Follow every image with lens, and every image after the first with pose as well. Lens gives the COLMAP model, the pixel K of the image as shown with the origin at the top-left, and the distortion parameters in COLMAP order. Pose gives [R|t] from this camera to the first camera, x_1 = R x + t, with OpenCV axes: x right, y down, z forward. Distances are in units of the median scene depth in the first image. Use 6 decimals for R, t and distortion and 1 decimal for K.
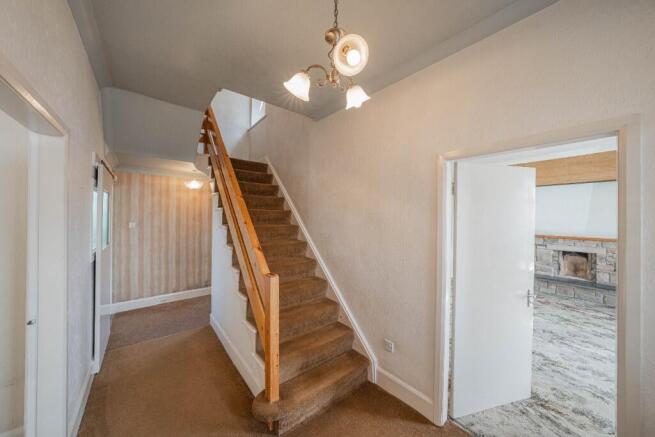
lens RADIAL K [[223.7, 0, 328.4], [0, 223.7, 216.7], [0, 0, 1]] dist [-0.023807, 0.002058]
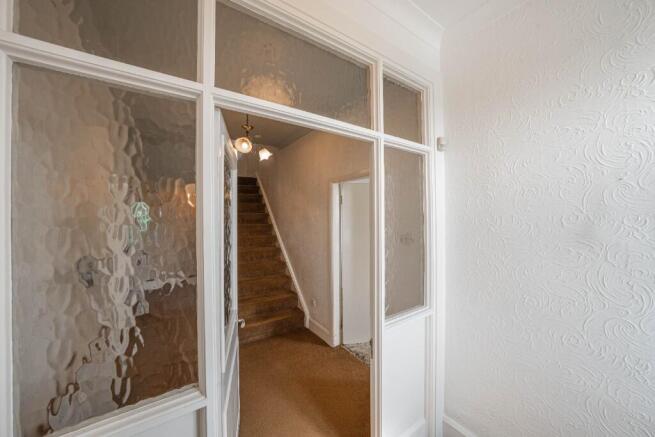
lens RADIAL K [[223.7, 0, 325.8], [0, 223.7, 216.6], [0, 0, 1]] dist [-0.023807, 0.002058]
pose [[0.993989, -0.019084, -0.107805, 0.546425], [0.019054, 0.999818, -0.001316, -0.003268], [0.107811, -0.000746, 0.994171, -0.530232]]
